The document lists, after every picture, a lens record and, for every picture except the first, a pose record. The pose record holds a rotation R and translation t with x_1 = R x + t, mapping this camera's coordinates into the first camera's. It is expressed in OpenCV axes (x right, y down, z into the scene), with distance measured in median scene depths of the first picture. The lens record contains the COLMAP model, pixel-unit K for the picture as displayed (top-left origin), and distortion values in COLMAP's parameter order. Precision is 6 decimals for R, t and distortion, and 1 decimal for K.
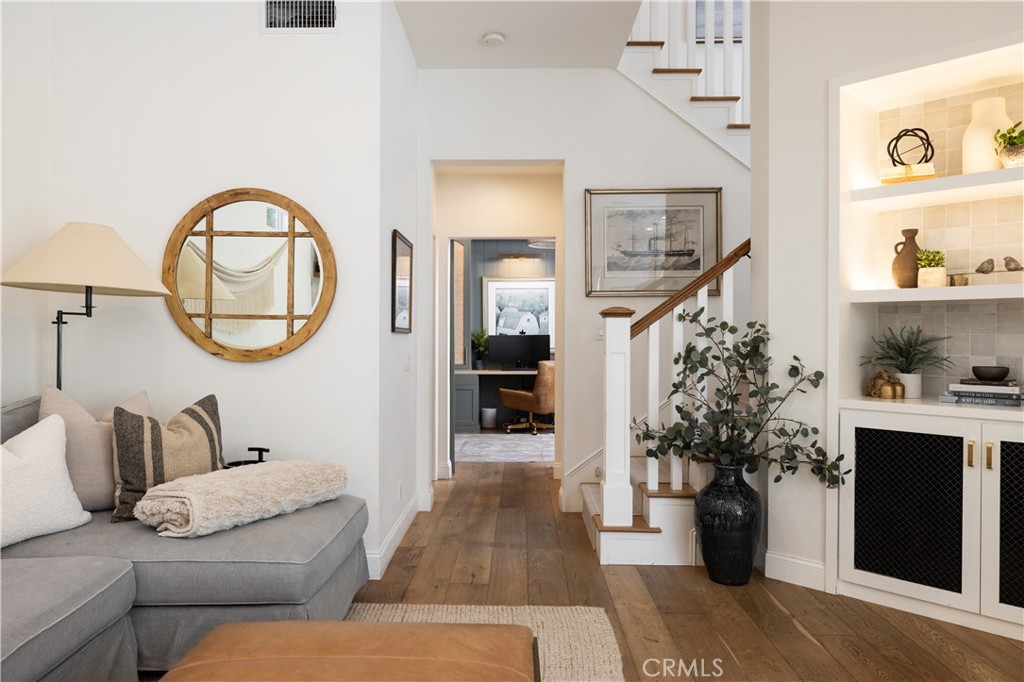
lens RADIAL K [[695.4, 0, 513.9], [0, 695.4, 338.4], [0, 0, 1]] dist [0.008348, -0.000877]
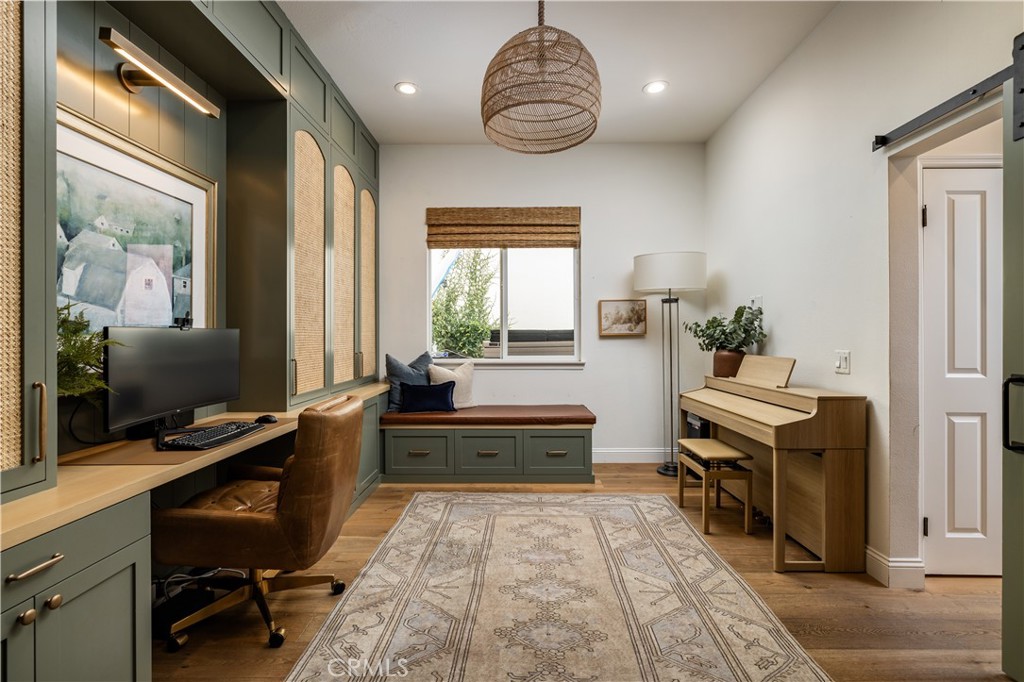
lens RADIAL K [[487.1, 0, 514.0], [0, 487.1, 339.8], [0, 0, 1]] dist [-0.000344, -0.000066]
pose [[0.011495, -0.006655, 0.999912, -0.309879], [0.008644, 0.999941, 0.006556, 0.001345], [-0.999897, 0.008568, 0.011551, 1.202743]]
